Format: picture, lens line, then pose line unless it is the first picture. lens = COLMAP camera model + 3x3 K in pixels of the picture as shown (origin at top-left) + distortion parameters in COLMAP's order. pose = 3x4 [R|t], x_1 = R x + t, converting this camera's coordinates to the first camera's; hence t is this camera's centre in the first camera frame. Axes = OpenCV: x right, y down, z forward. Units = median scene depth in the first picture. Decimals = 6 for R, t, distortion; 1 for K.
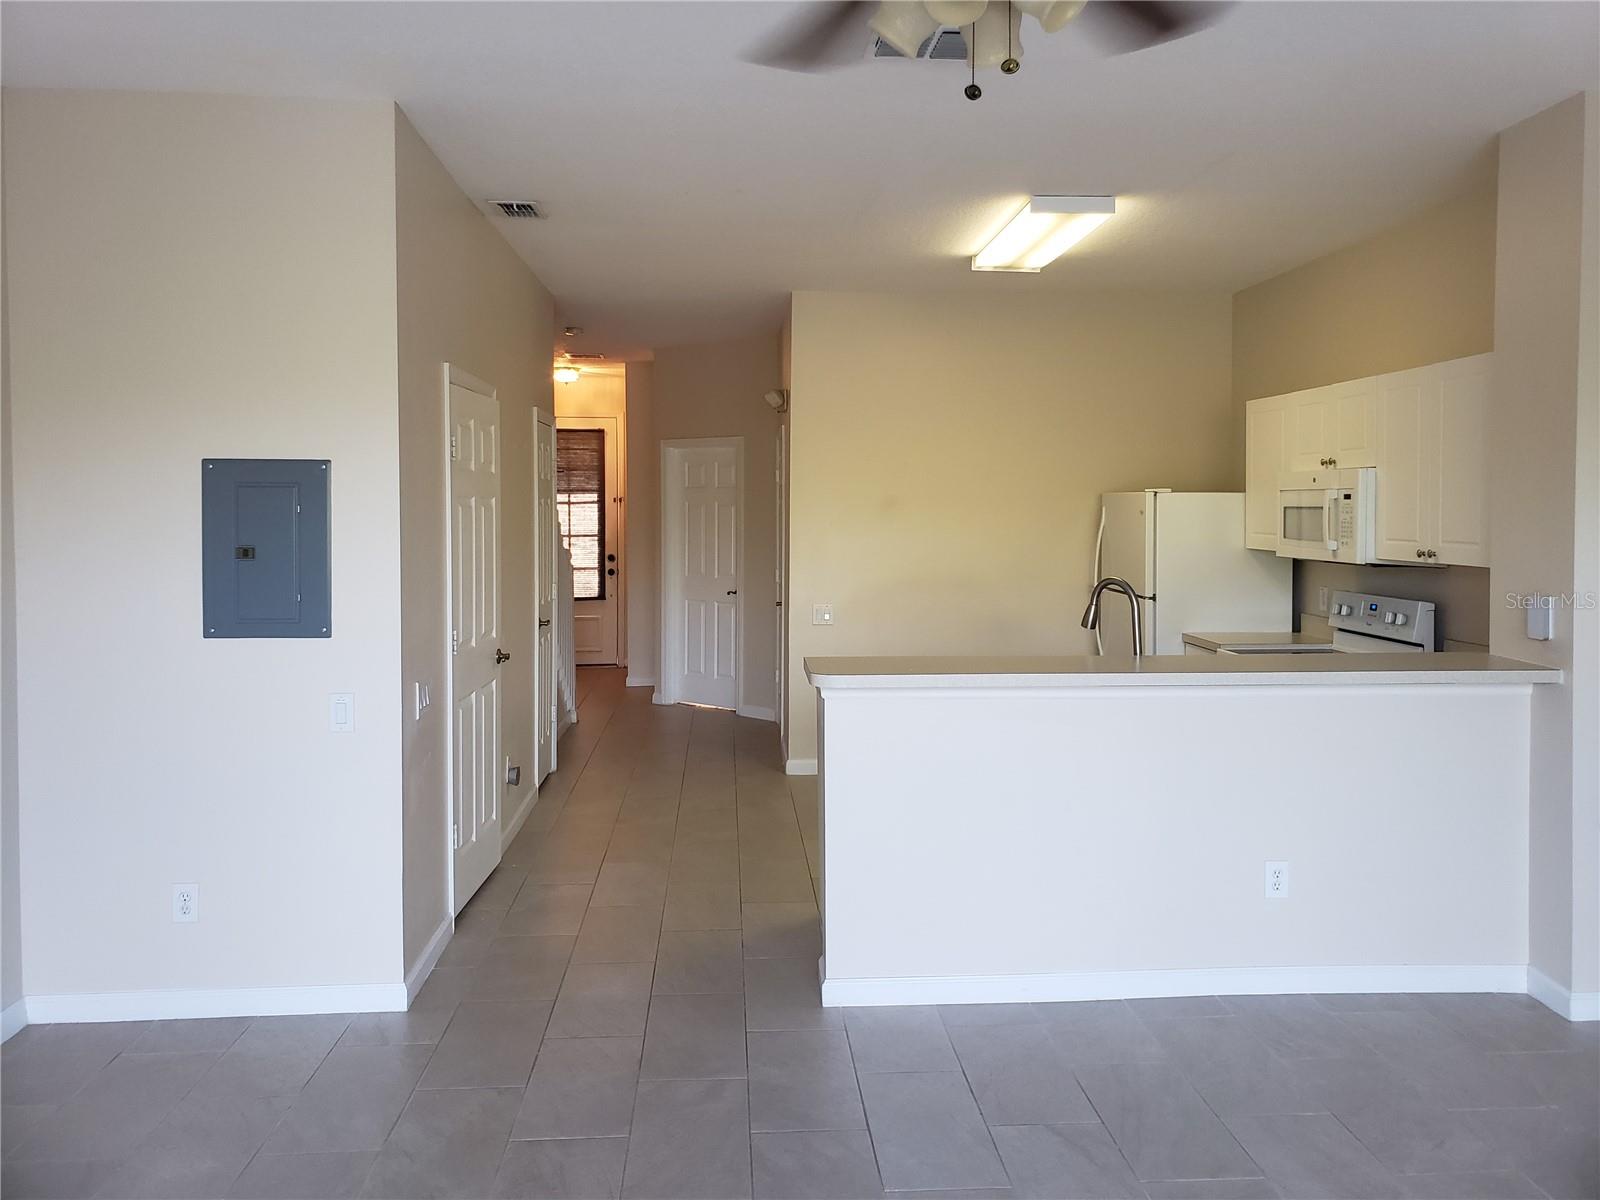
lens RADIAL K [[1250.8, 0, 809.2], [0, 1250.8, 532.4], [0, 0, 1]] dist [0.018365, 0.000966]
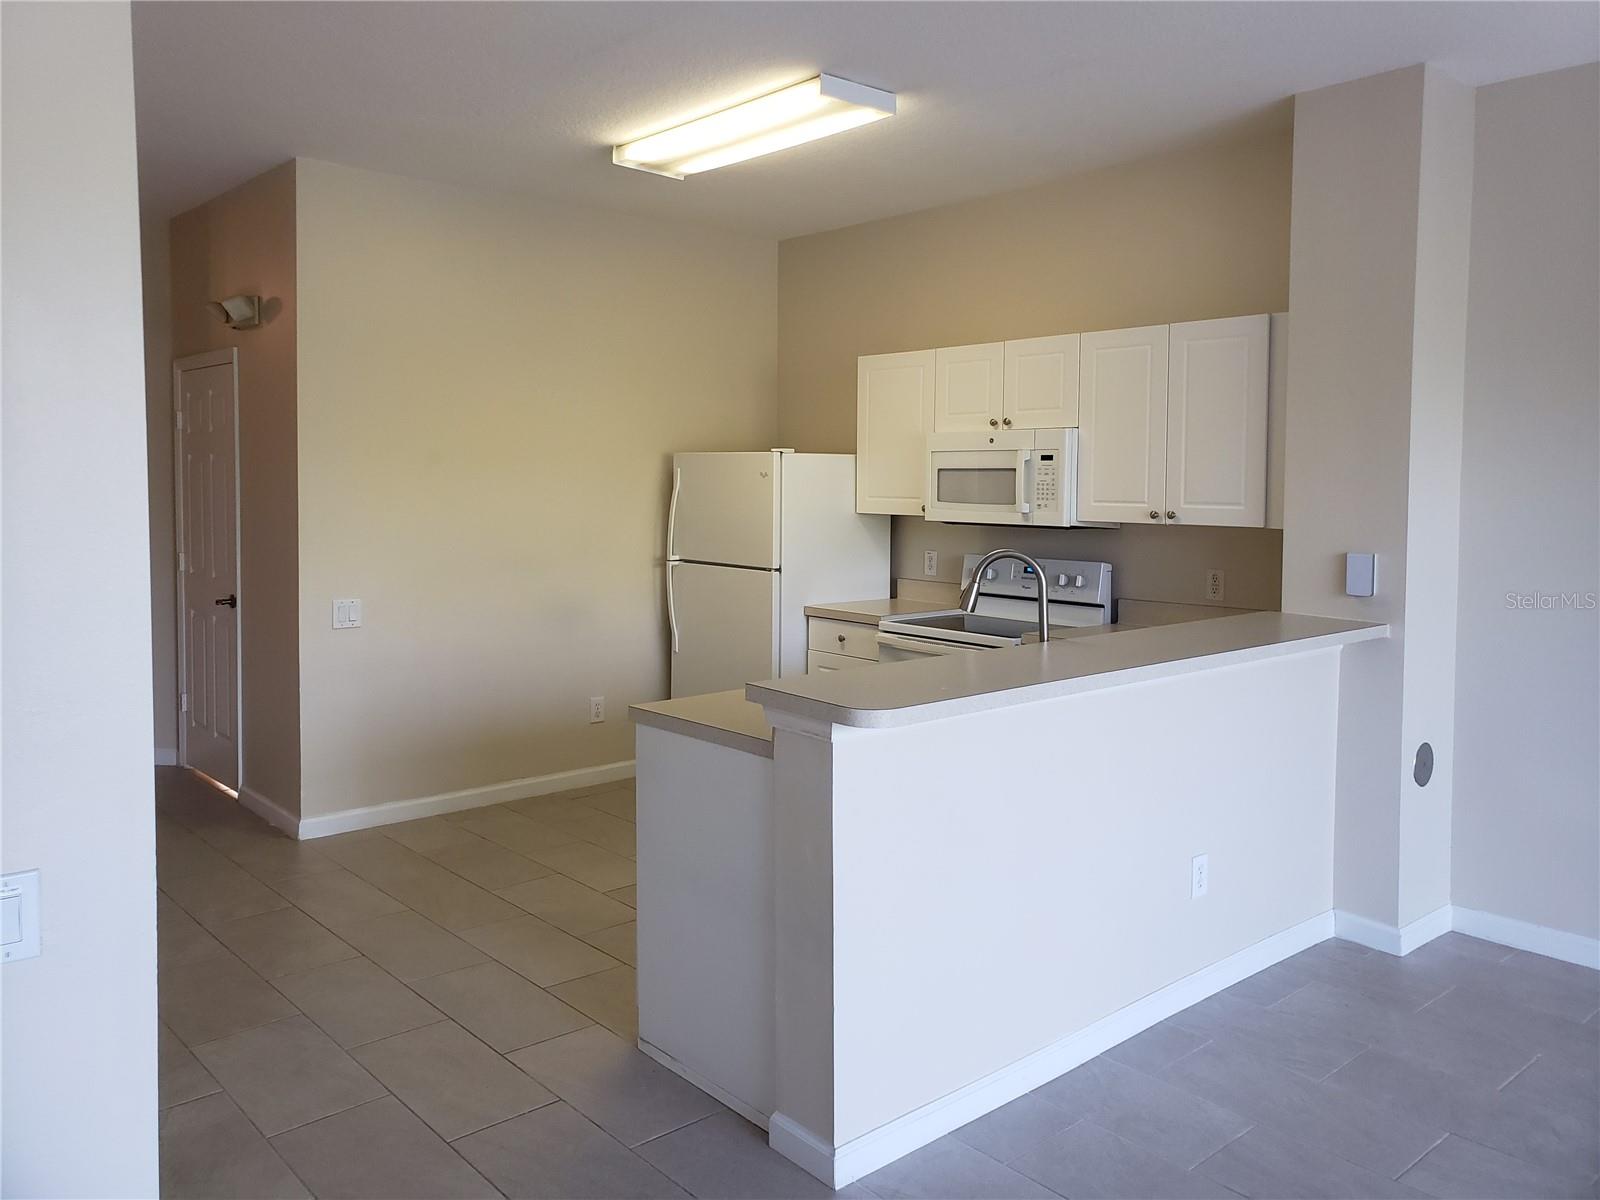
lens RADIAL K [[1218.8, 0, 798.8], [0, 1218.8, 553.7], [0, 0, 1]] dist [0.062412, -0.062599]
pose [[0.793721, -0.035764, 0.607230, -0.296977], [0.008234, 0.998810, 0.048065, -0.001384], [-0.608227, -0.033150, 0.793071, 0.362688]]
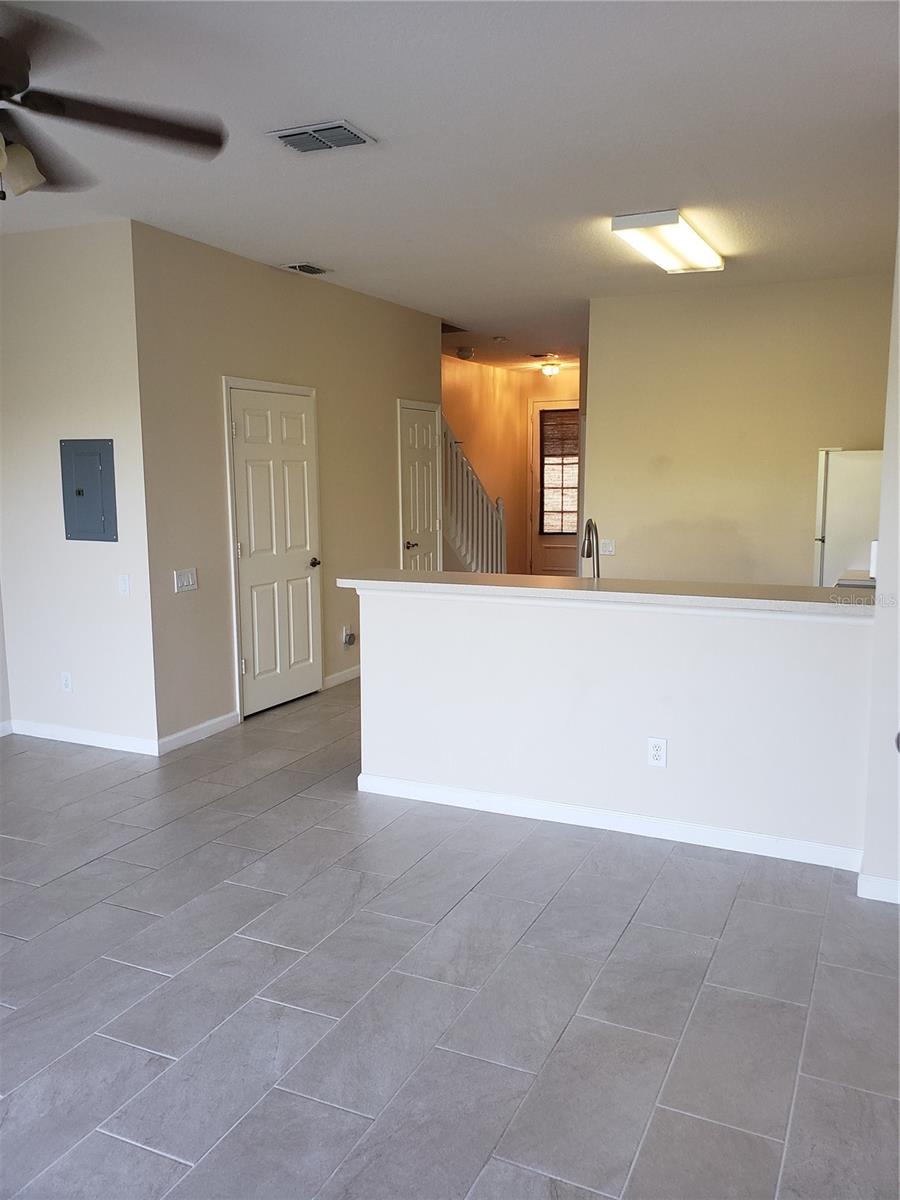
lens RADIAL K [[945.5, 0, 470.5], [0, 945.5, 594.5], [0, 0, 1]] dist [0.044972, -0.004201]
pose [[0.877601, 0.058563, -0.475802, 0.504438], [-0.004495, 0.993472, 0.113988, 0.002151], [0.479371, -0.097897, 0.872135, 0.050876]]
